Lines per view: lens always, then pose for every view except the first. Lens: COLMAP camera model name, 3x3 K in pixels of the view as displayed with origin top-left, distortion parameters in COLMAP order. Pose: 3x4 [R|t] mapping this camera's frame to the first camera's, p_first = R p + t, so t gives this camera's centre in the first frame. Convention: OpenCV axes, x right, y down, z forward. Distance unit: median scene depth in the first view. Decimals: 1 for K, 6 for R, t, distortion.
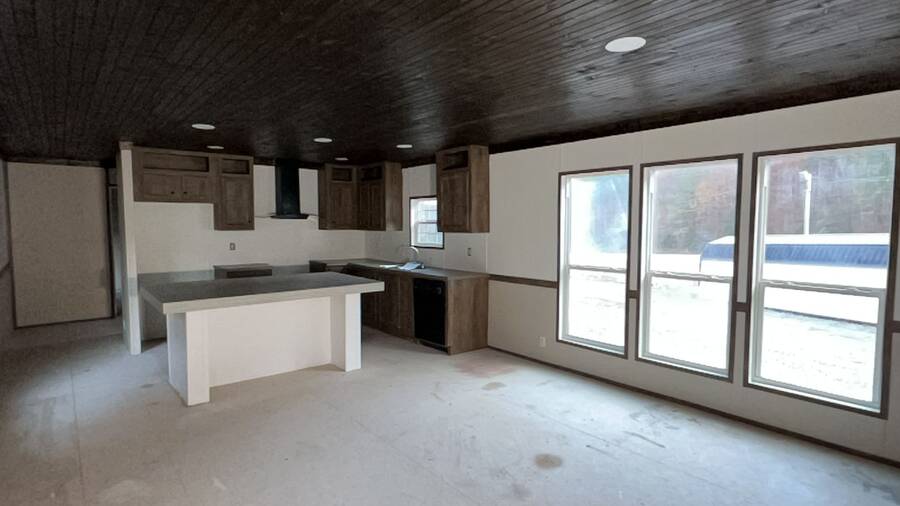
lens RADIAL K [[485.7, 0, 447.4], [0, 485.7, 254.4], [0, 0, 1]] dist [0.000480, 0.000033]
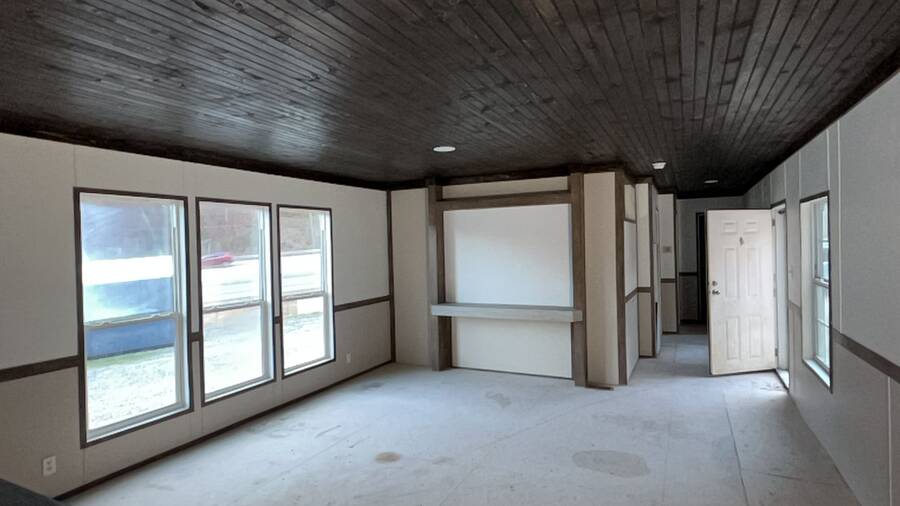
lens RADIAL K [[485.7, 0, 447.6], [0, 485.7, 252.3], [0, 0, 1]] dist [0.000480, 0.000033]
pose [[-0.423213, 0.008232, 0.905993, -0.753745], [0.094952, 0.994855, 0.035315, -0.073714], [-0.901041, 0.100971, -0.421818, 1.088883]]
